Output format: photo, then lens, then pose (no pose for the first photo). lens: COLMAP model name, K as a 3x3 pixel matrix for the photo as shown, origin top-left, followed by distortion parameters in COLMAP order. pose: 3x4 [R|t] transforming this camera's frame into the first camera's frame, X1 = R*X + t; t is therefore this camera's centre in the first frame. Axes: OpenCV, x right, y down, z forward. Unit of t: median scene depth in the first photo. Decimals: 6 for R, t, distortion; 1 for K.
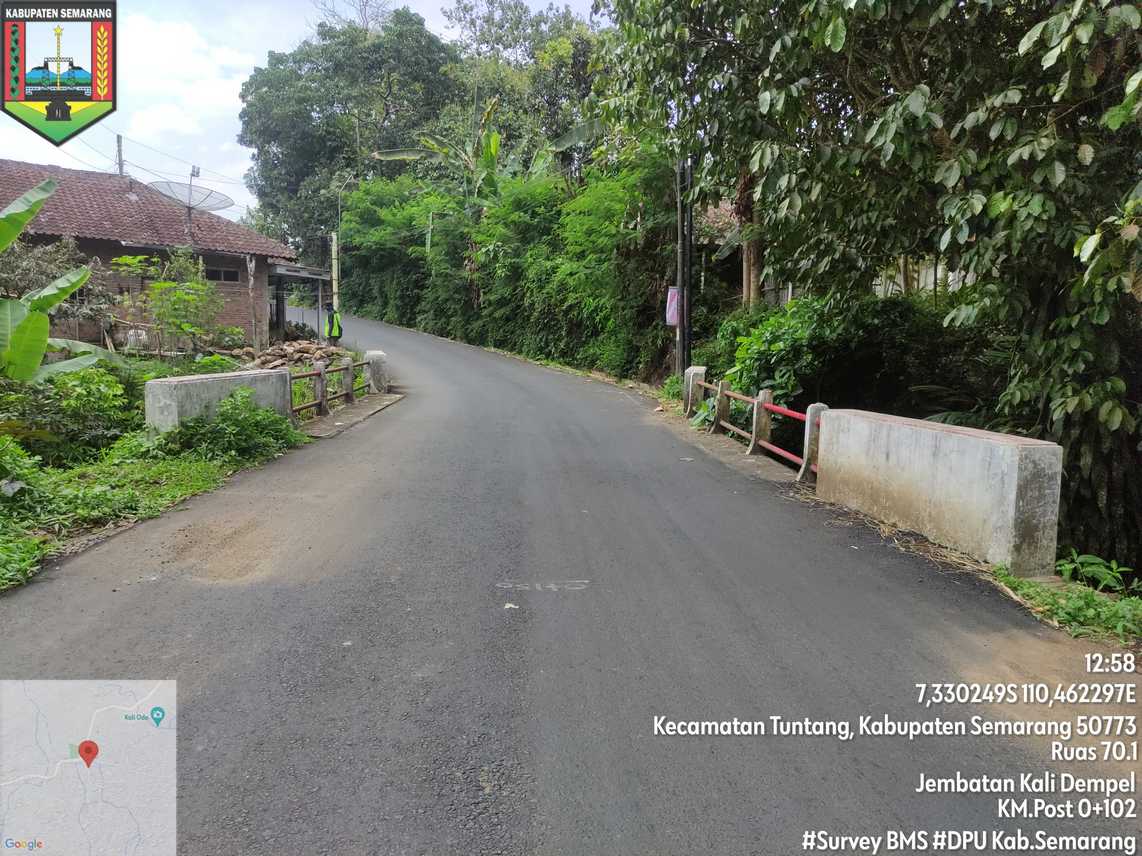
lens RADIAL K [[843.3, 0, 569.2], [0, 843.3, 428.2], [0, 0, 1]] dist [0.053787, -0.054448]
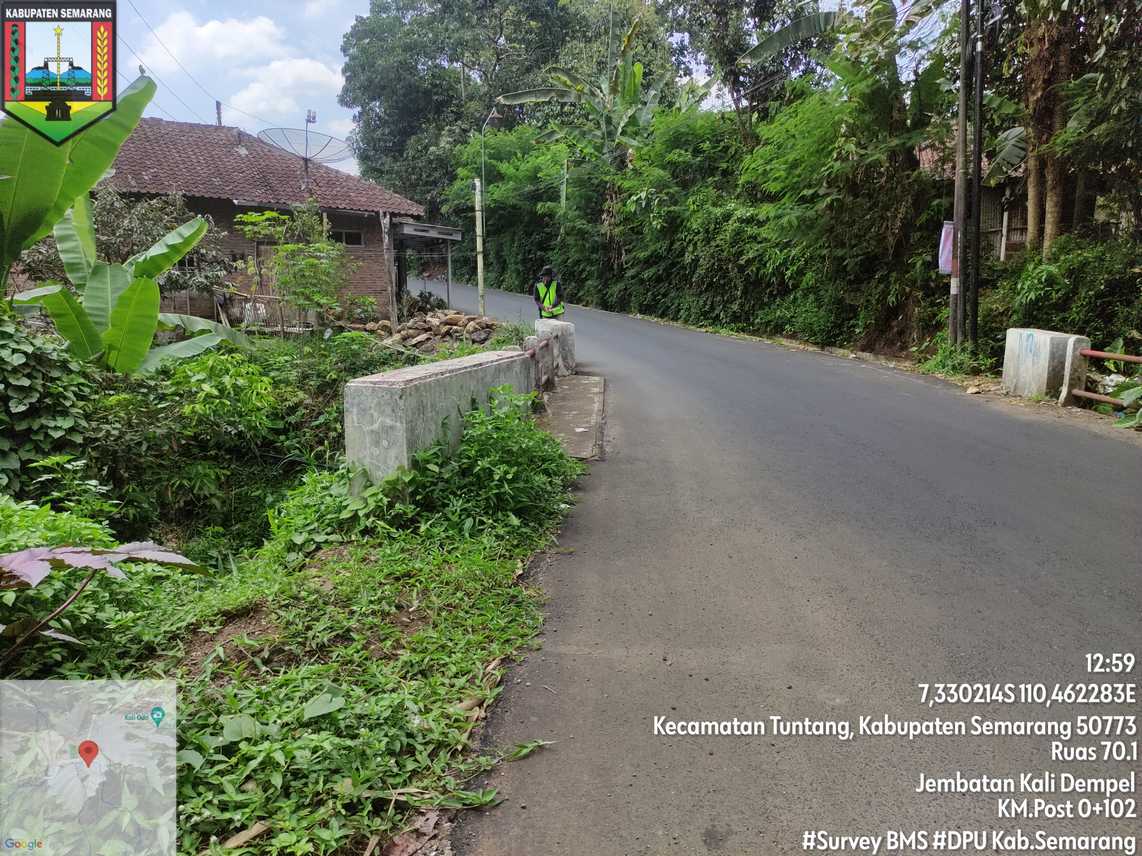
lens RADIAL K [[843.3, 0, 572.7], [0, 843.3, 429.9], [0, 0, 1]] dist [0.053787, -0.054448]
pose [[0.995338, -0.013623, -0.095478, -0.095779], [0.017393, 0.999097, 0.038769, -0.013585], [0.094863, -0.040249, 0.994676, 0.154016]]
